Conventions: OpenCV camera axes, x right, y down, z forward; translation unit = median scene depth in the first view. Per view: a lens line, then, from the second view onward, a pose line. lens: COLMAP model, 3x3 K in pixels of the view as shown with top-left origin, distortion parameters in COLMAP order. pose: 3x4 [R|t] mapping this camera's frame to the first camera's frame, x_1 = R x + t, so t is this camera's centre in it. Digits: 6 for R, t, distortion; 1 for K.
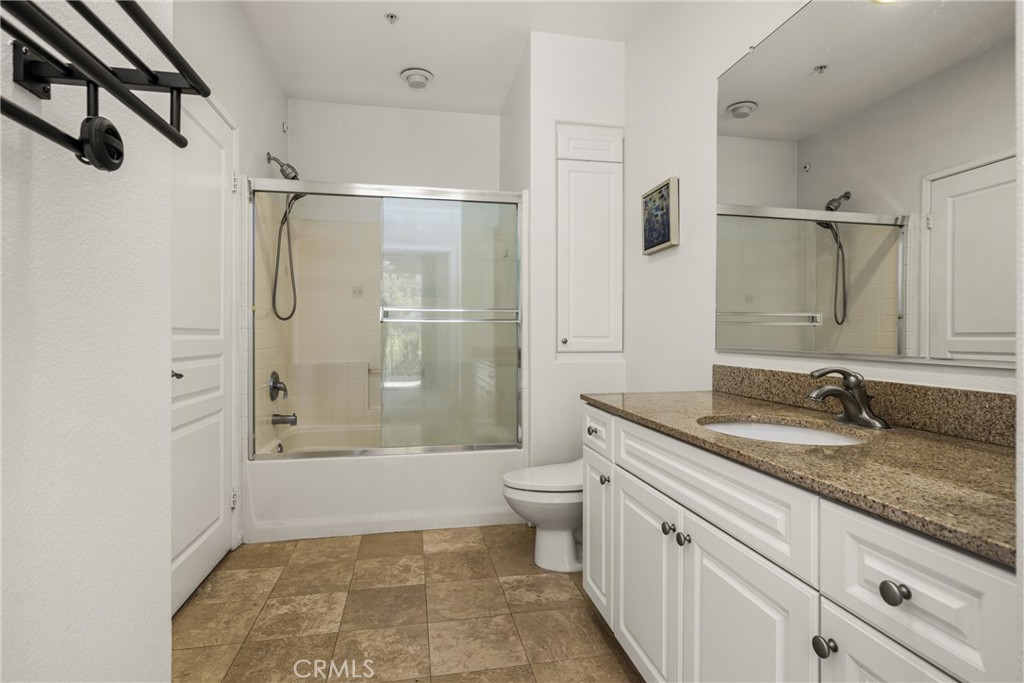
lens RADIAL K [[532.1, 0, 511.2], [0, 532.1, 337.4], [0, 0, 1]] dist [0.024863, 0.000203]
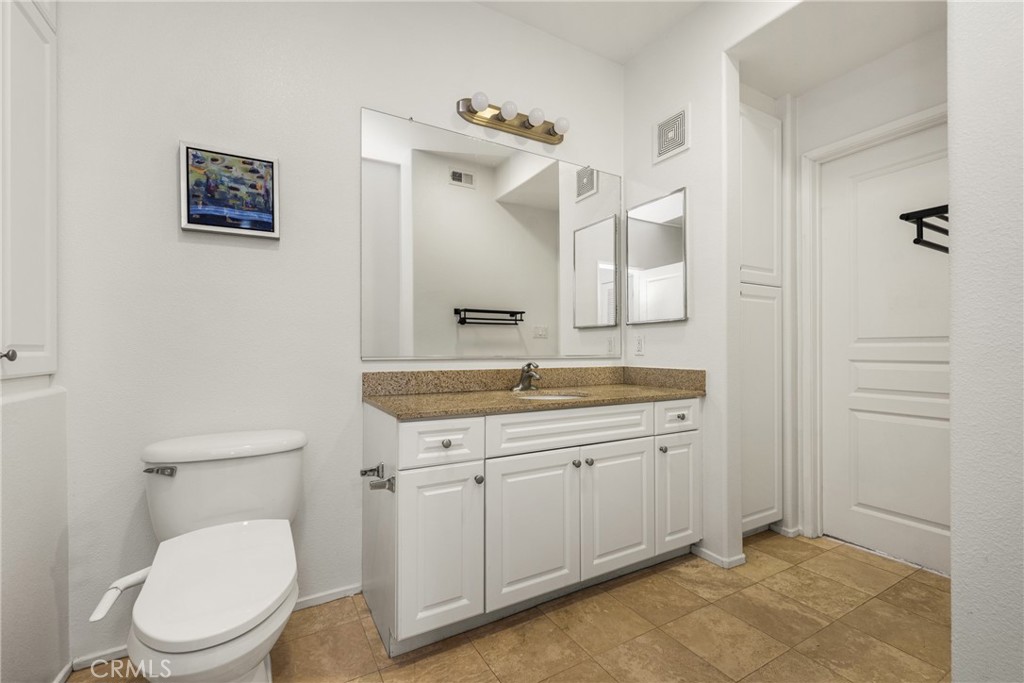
lens RADIAL K [[439.6, 0, 510.8], [0, 439.6, 353.7], [0, 0, 1]] dist [-0.003742, 0.000332]
pose [[-0.333059, -0.002503, 0.942902, -0.433917], [0.007832, 0.999955, 0.005421, 0.008304], [-0.942873, 0.009190, -0.333025, 0.797246]]
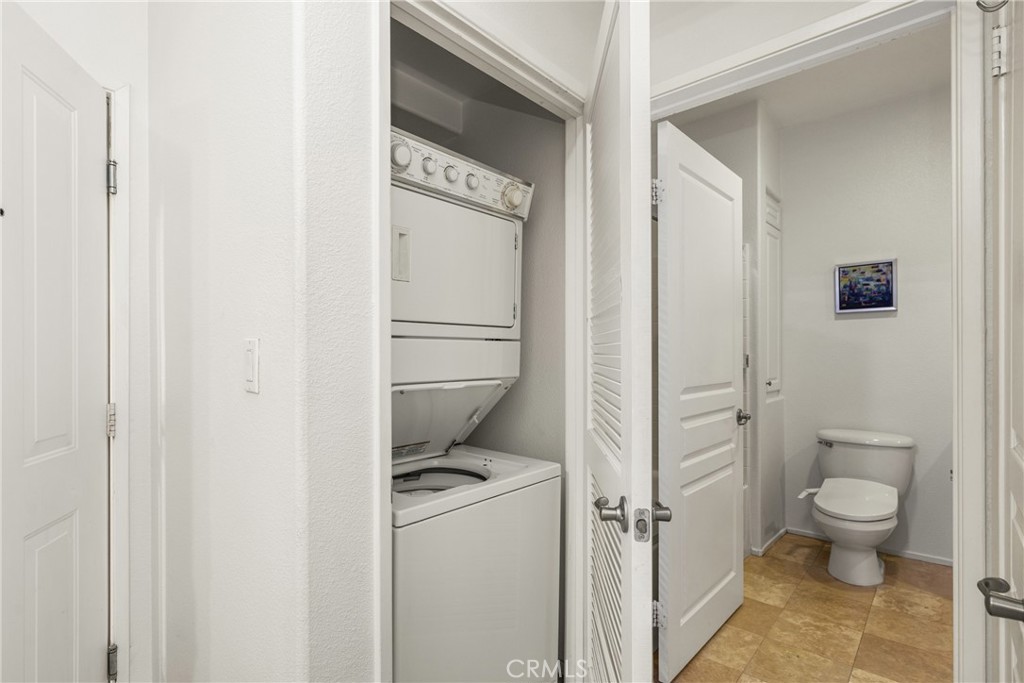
lens RADIAL K [[496.0, 0, 510.7], [0, 496.0, 351.1], [0, 0, 1]] dist [-0.004646, -0.000080]
pose [[0.786092, 0.005879, 0.618082, -1.074682], [0.002574, 0.999915, -0.012785, -0.053144], [-0.618104, 0.011641, 0.786010, 0.568549]]
